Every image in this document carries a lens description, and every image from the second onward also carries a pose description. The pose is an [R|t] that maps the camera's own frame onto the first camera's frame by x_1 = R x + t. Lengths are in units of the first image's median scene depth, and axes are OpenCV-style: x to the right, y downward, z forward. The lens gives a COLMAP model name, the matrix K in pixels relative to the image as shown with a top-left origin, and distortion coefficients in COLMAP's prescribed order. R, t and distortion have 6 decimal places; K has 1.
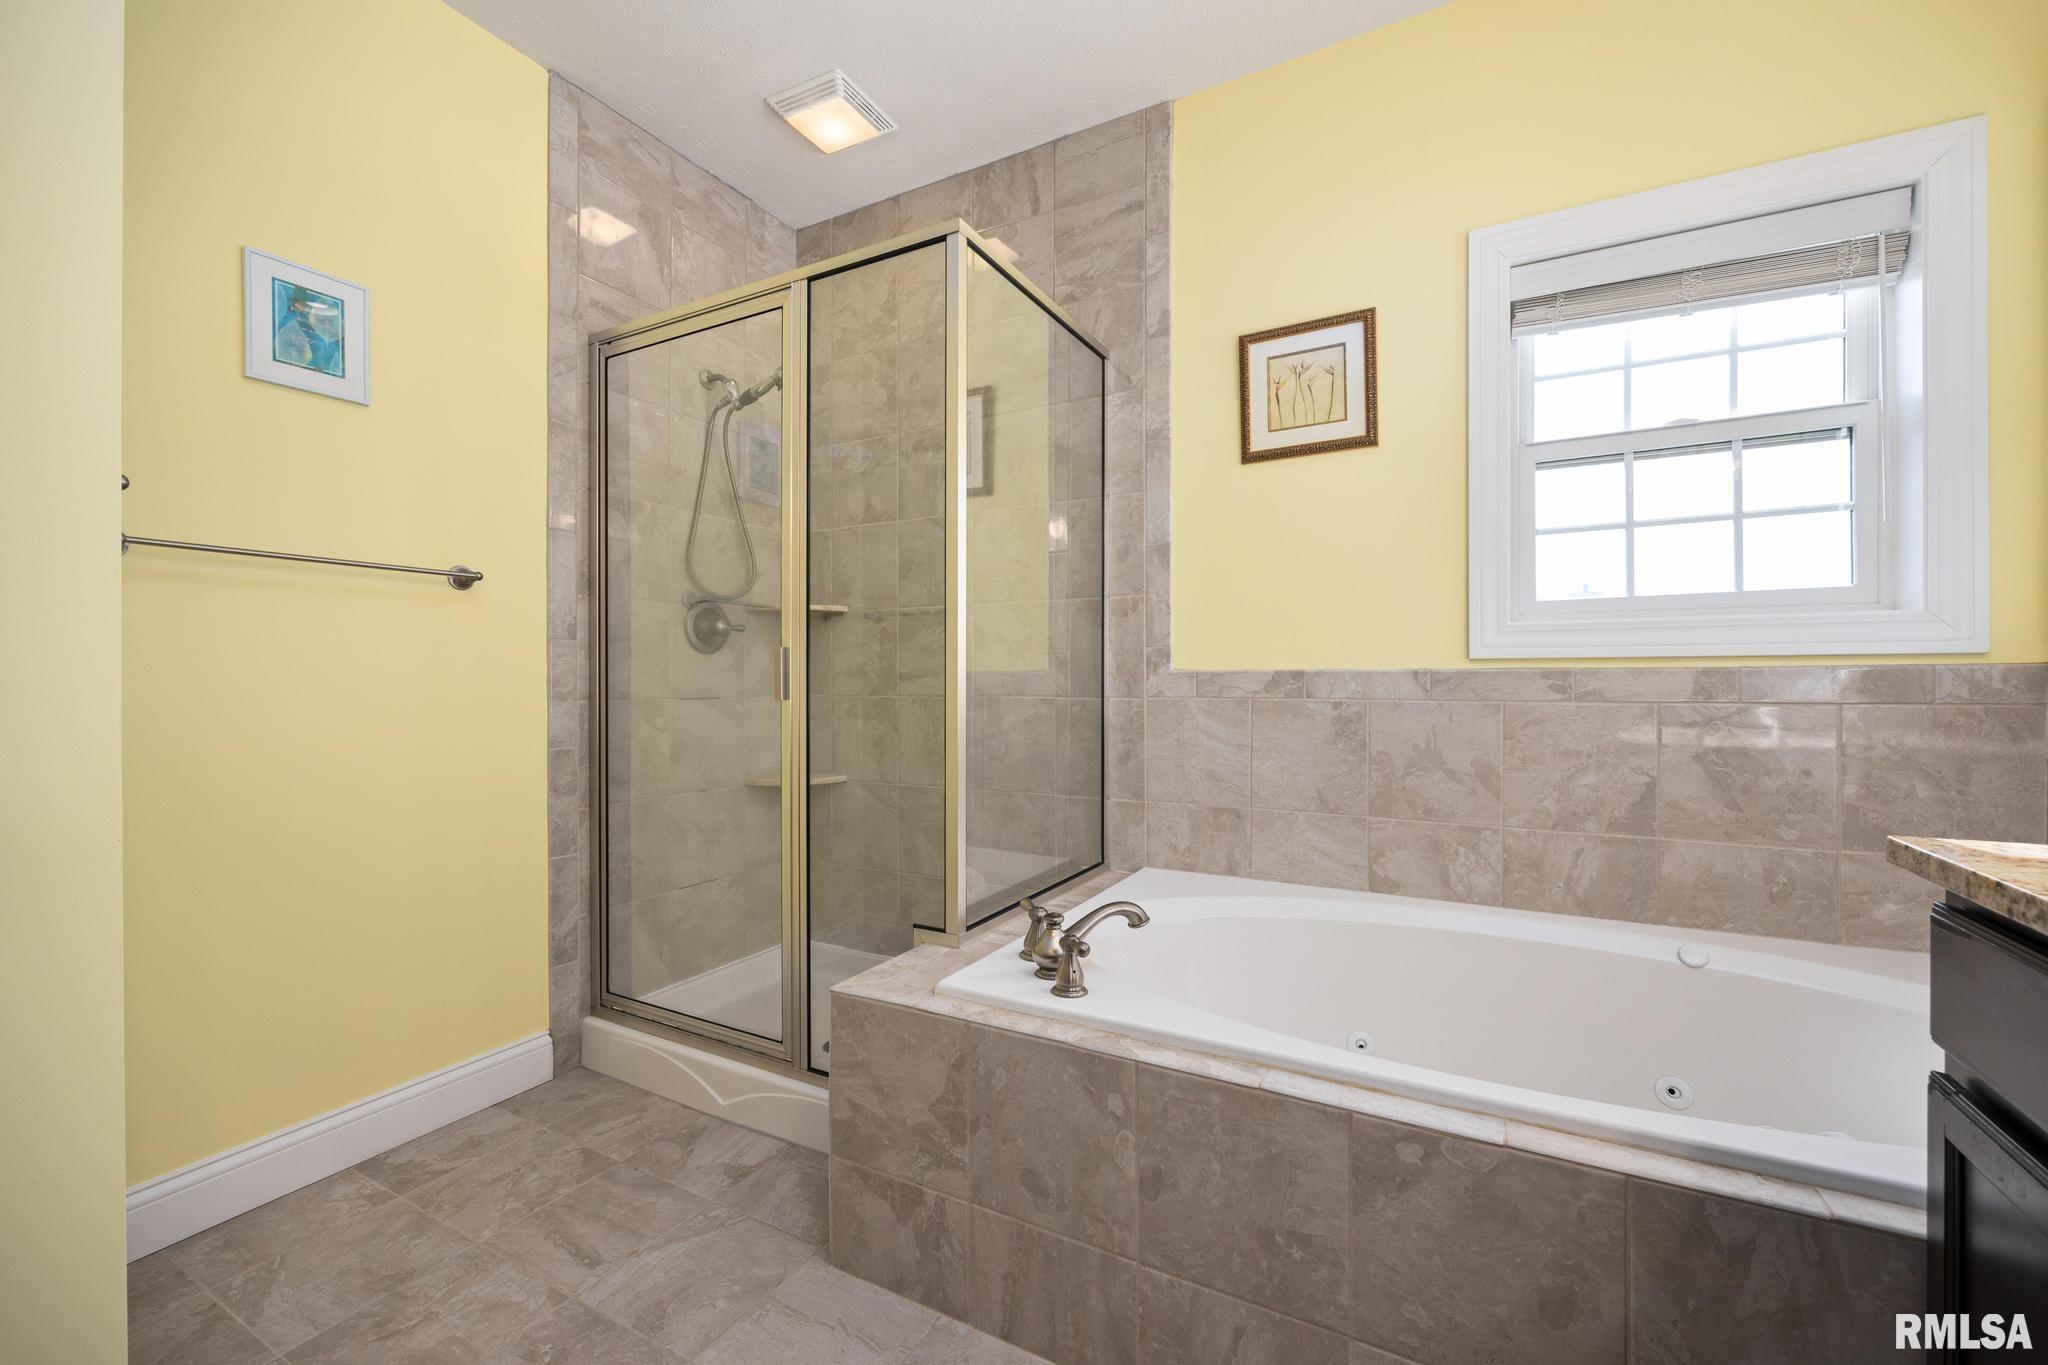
lens RADIAL K [[817.4, 0, 1030.6], [0, 817.4, 681.8], [0, 0, 1]] dist [-0.005400, 0.000215]
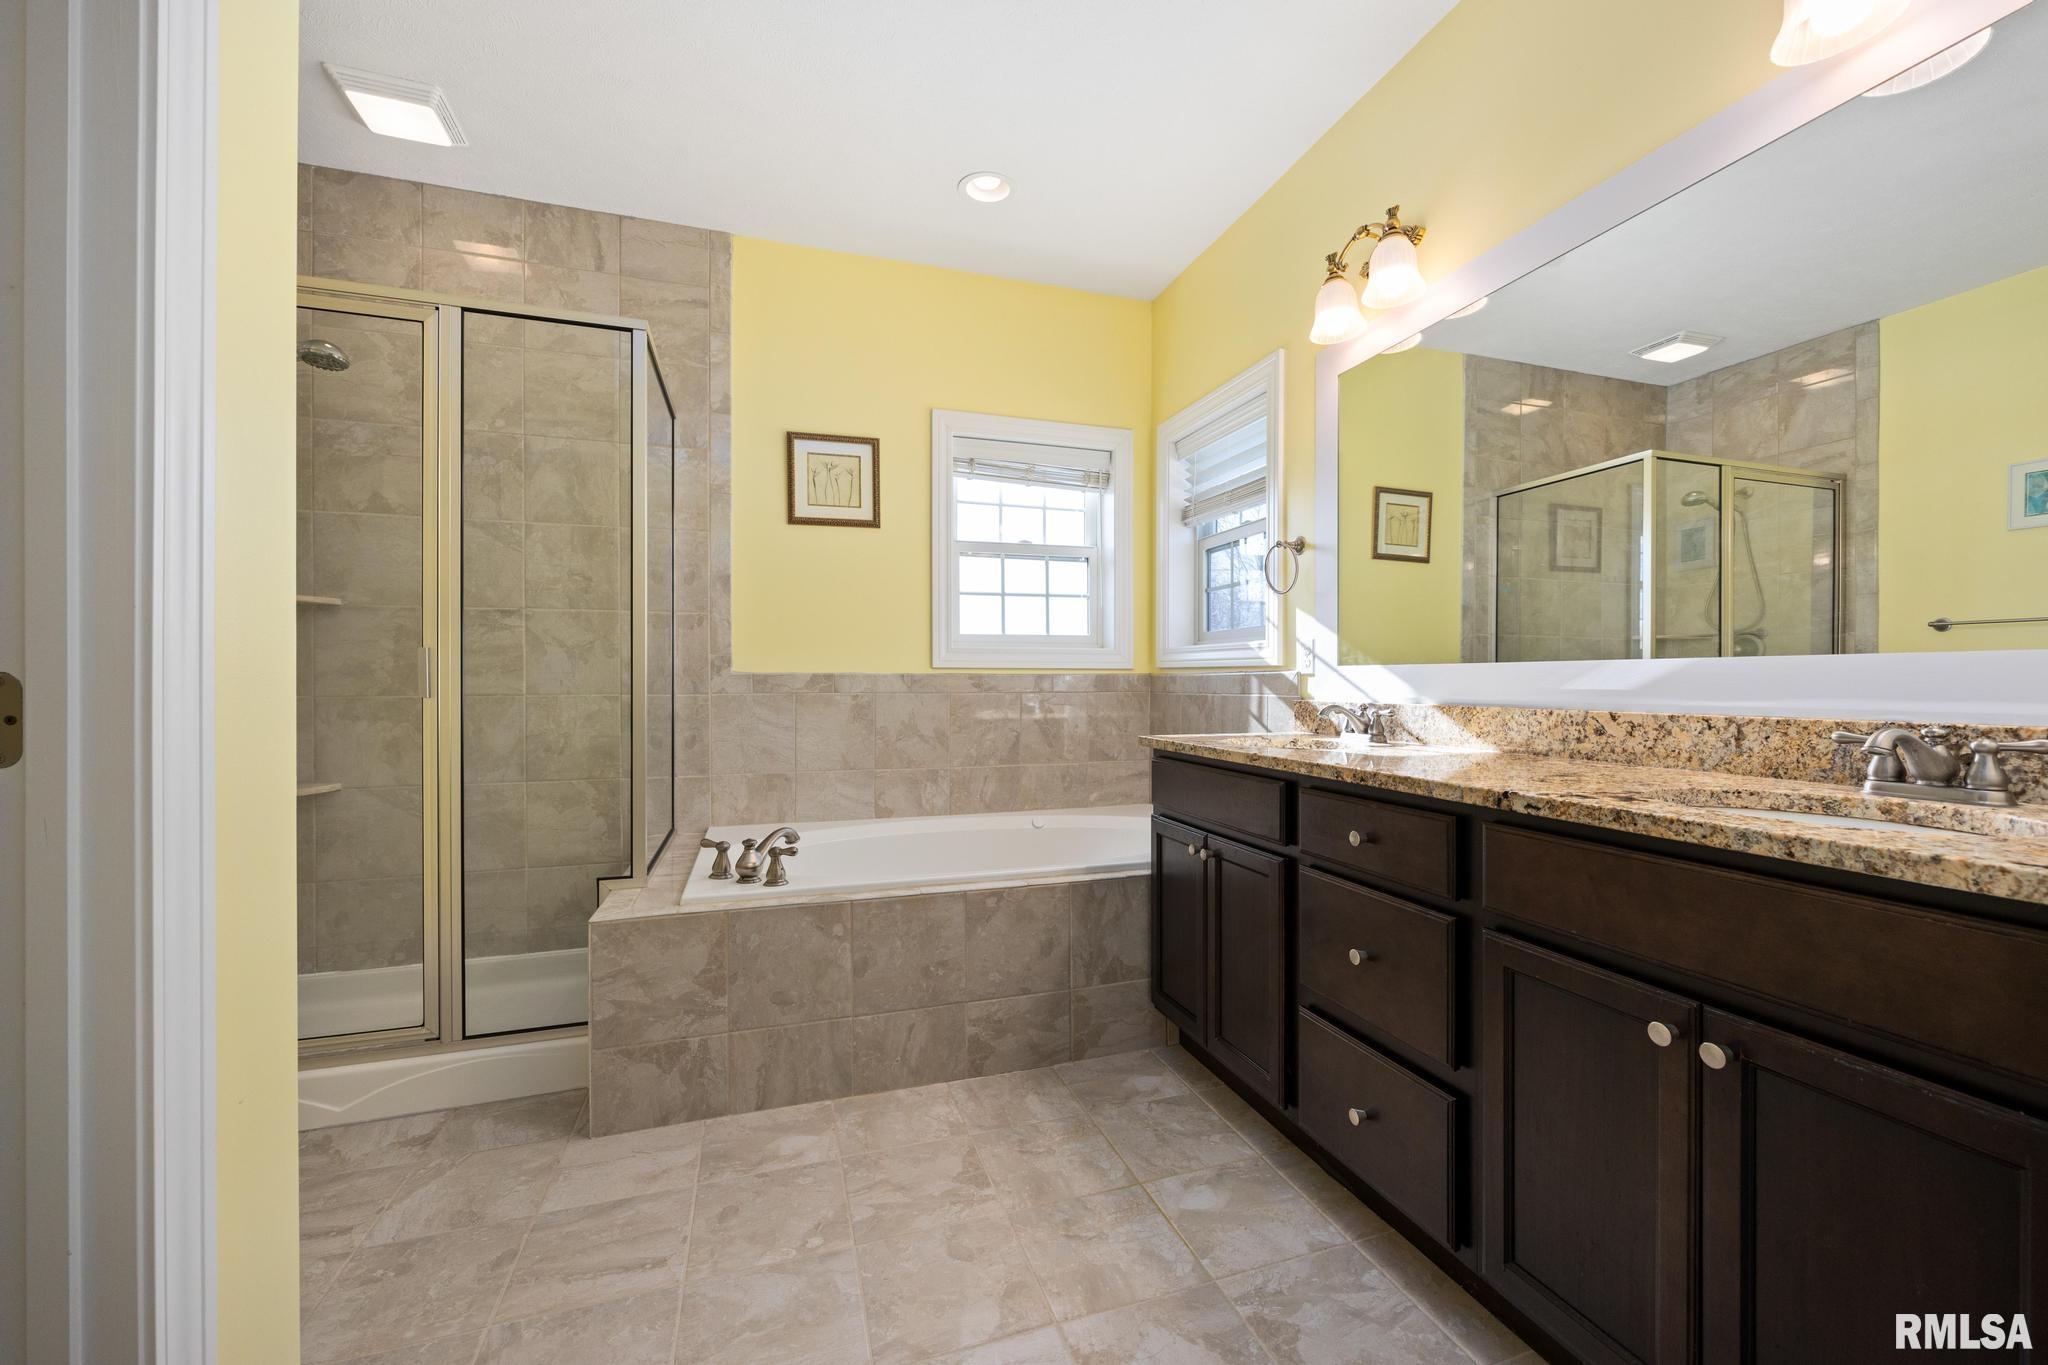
lens RADIAL K [[817.4, 0, 1025.8], [0, 817.4, 679.5], [0, 0, 1]] dist [-0.005400, 0.000215]
pose [[0.691305, 0.003846, 0.722553, -0.524534], [0.000345, 0.999984, -0.005653, 0.005357], [-0.722563, 0.004157, 0.691293, -0.279262]]
